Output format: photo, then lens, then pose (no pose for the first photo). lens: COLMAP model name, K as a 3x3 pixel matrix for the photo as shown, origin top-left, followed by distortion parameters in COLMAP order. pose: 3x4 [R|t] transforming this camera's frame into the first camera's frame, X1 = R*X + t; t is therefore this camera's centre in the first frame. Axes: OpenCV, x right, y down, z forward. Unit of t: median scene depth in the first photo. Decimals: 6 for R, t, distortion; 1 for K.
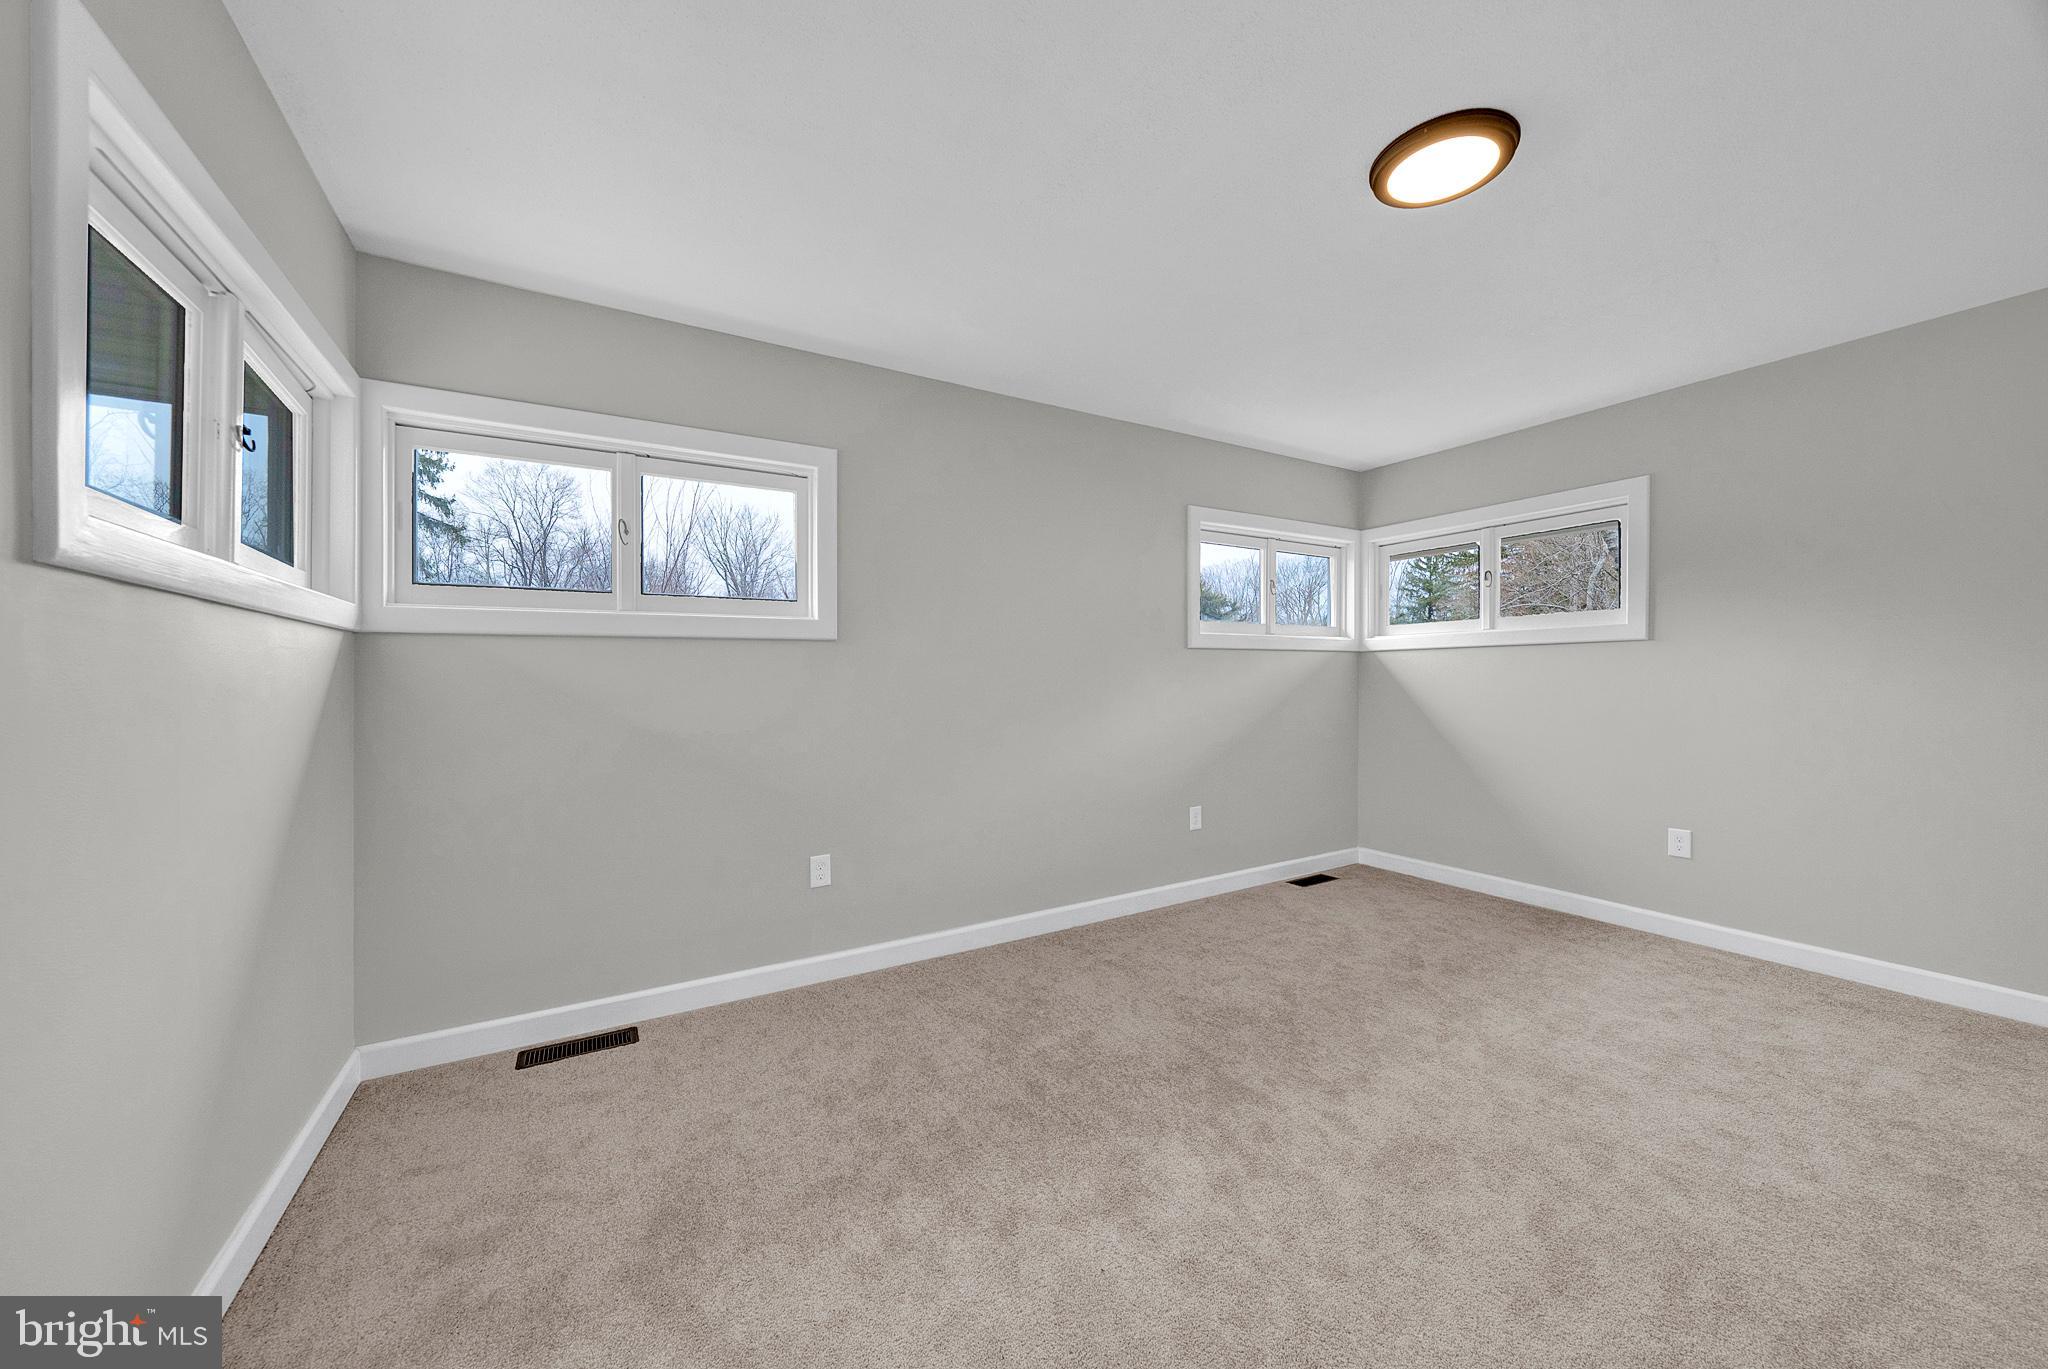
lens RADIAL K [[719.4, 0, 1005.2], [0, 719.4, 670.5], [0, 0, 1]] dist [0.000550, 0.000258]
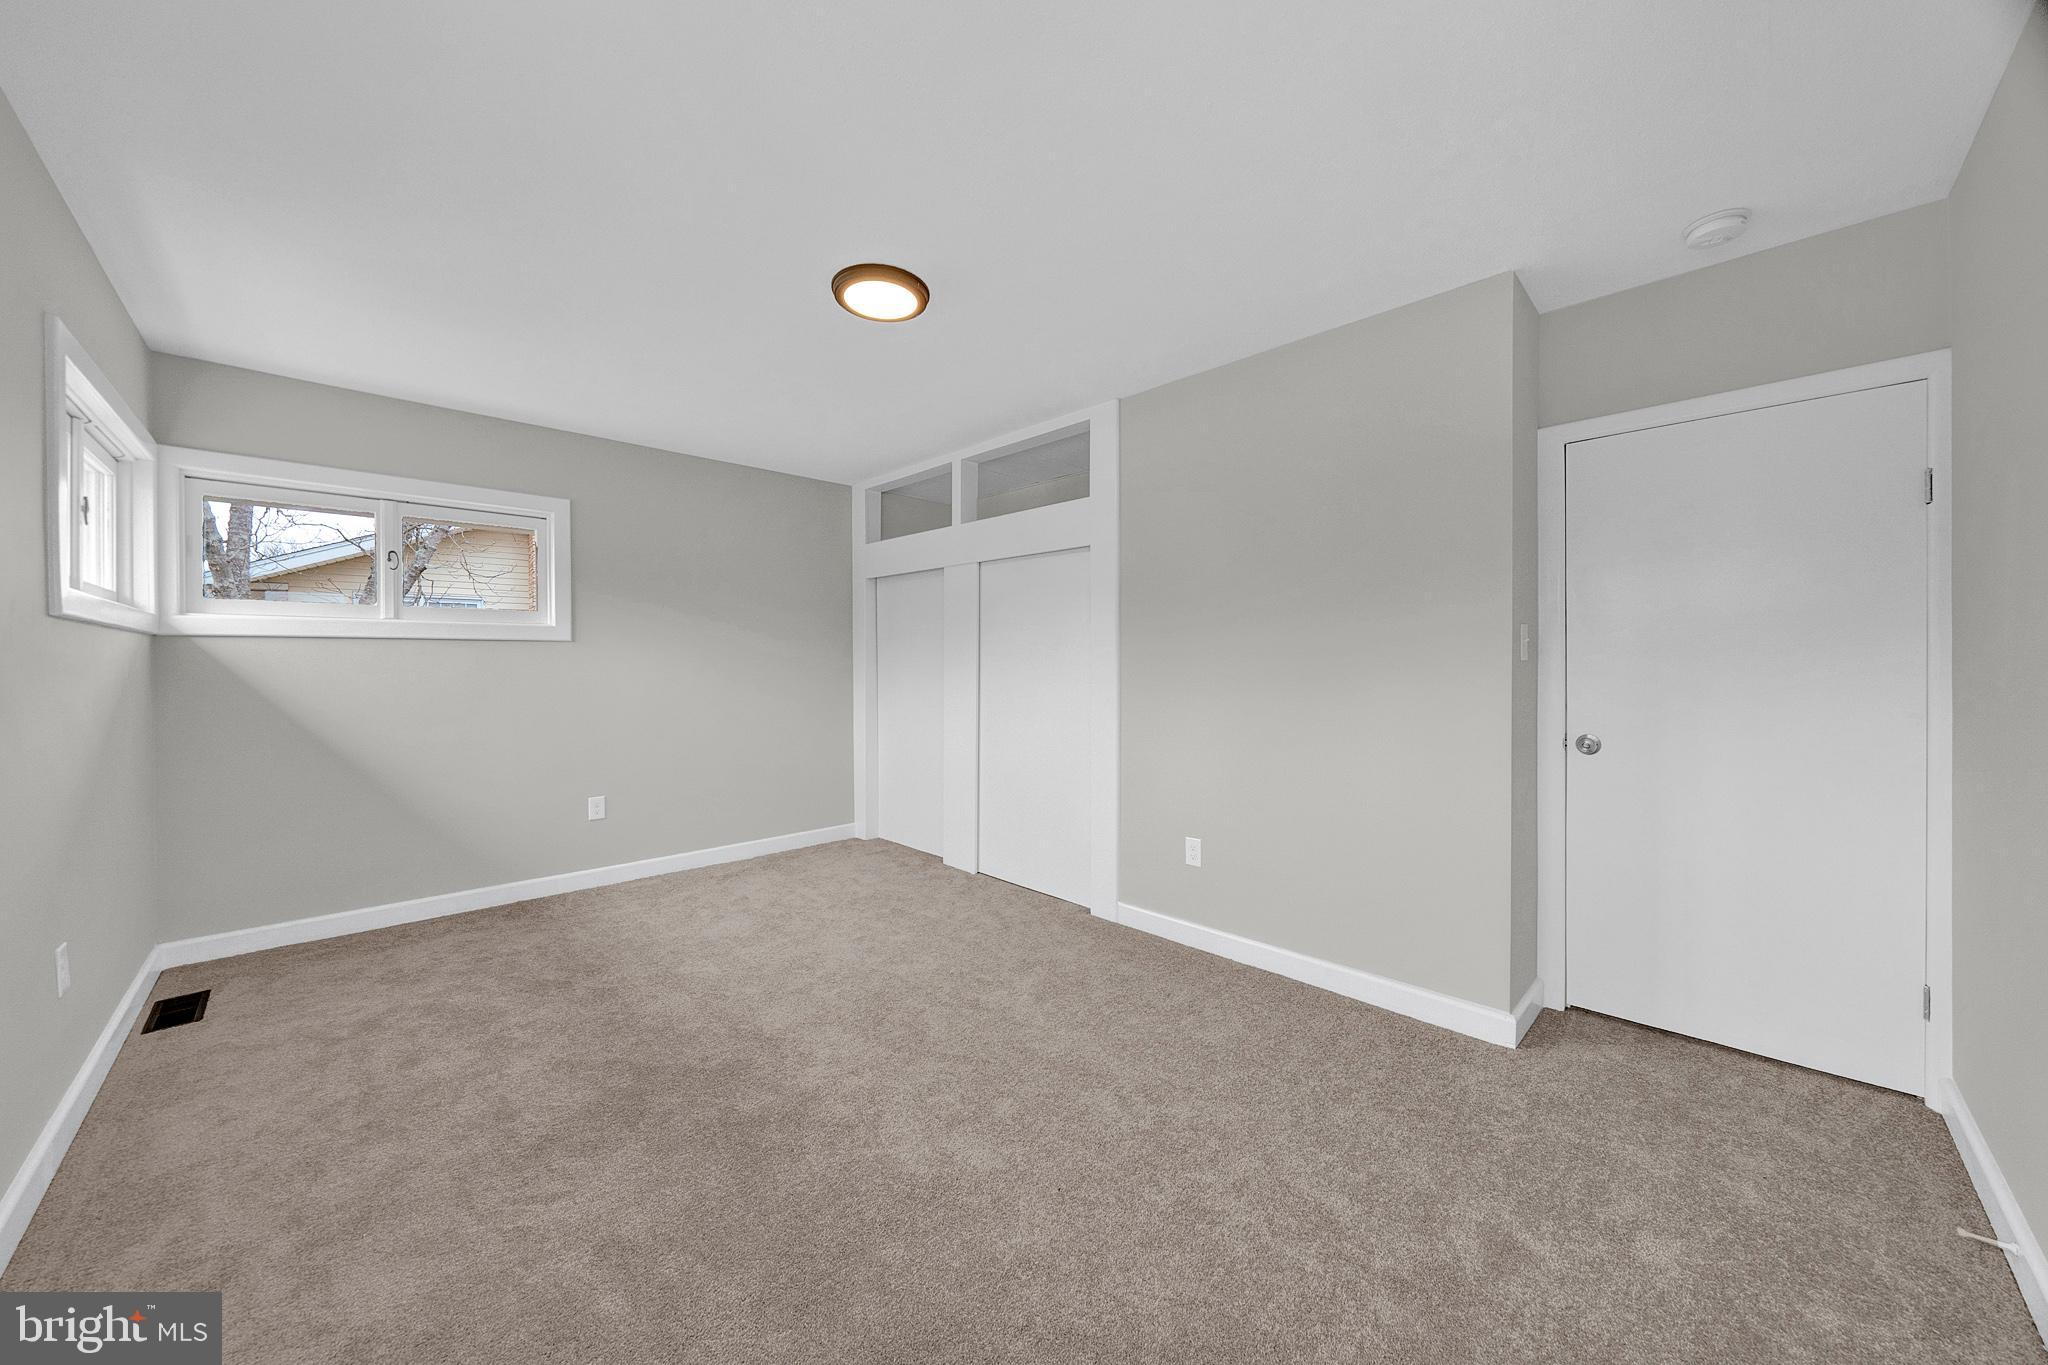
lens RADIAL K [[719.4, 0, 1005.2], [0, 719.4, 668.5], [0, 0, 1]] dist [0.000550, 0.000258]
pose [[-0.230148, 0.005992, 0.973137, -0.434892], [-0.002287, 0.999975, -0.006698, 0.008310], [-0.973153, -0.003767, -0.230128, 0.626014]]
